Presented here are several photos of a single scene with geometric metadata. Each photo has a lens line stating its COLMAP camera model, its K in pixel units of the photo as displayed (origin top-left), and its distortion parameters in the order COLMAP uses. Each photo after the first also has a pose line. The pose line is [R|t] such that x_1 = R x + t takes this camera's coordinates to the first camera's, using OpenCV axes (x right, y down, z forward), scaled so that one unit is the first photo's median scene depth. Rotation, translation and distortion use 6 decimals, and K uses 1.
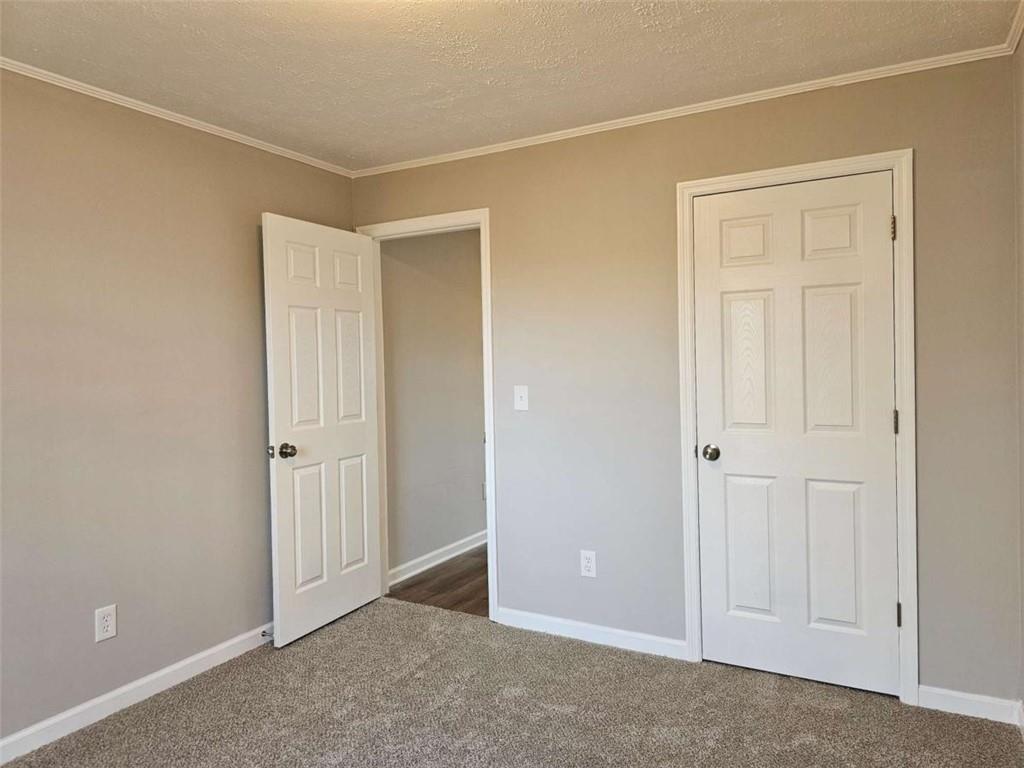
lens RADIAL K [[689.6, 0, 509.2], [0, 689.6, 379.4], [0, 0, 1]] dist [0.070164, -0.078884]
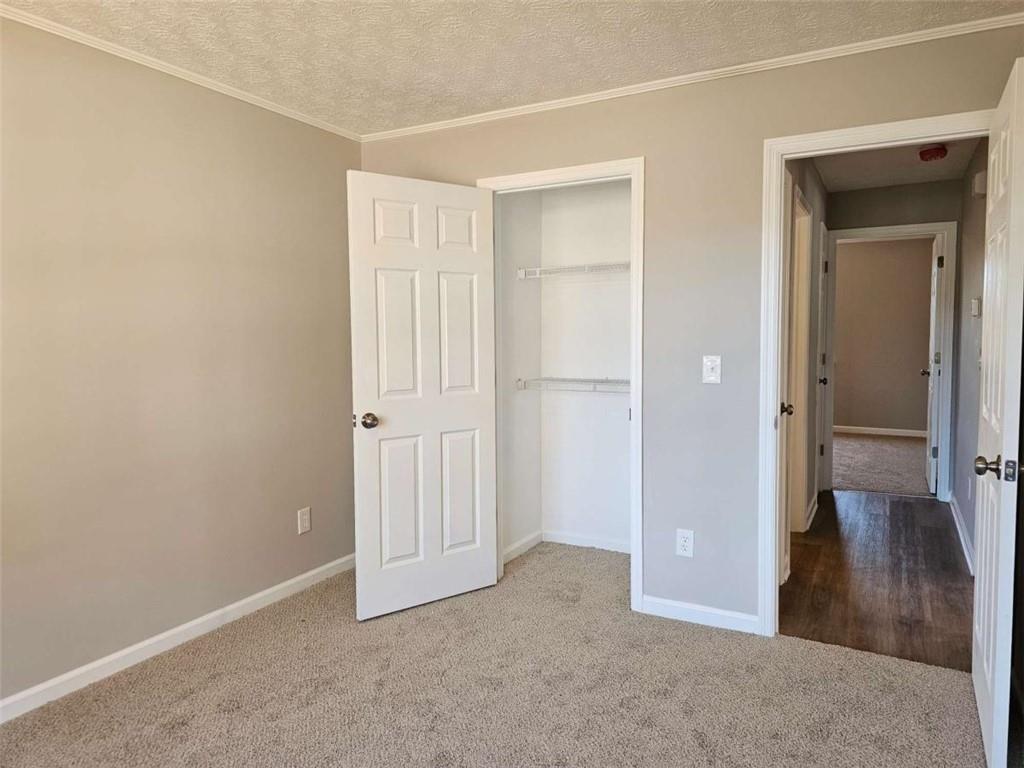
lens RADIAL K [[689.6, 0, 509.2], [0, 689.6, 379.4], [0, 0, 1]] dist [0.070164, -0.078884]
pose [[0.999760, 0.014130, 0.016723, -0.149418], [-0.014932, 0.998695, 0.048839, -0.000961], [-0.016011, -0.049077, 0.998667, 0.064719]]
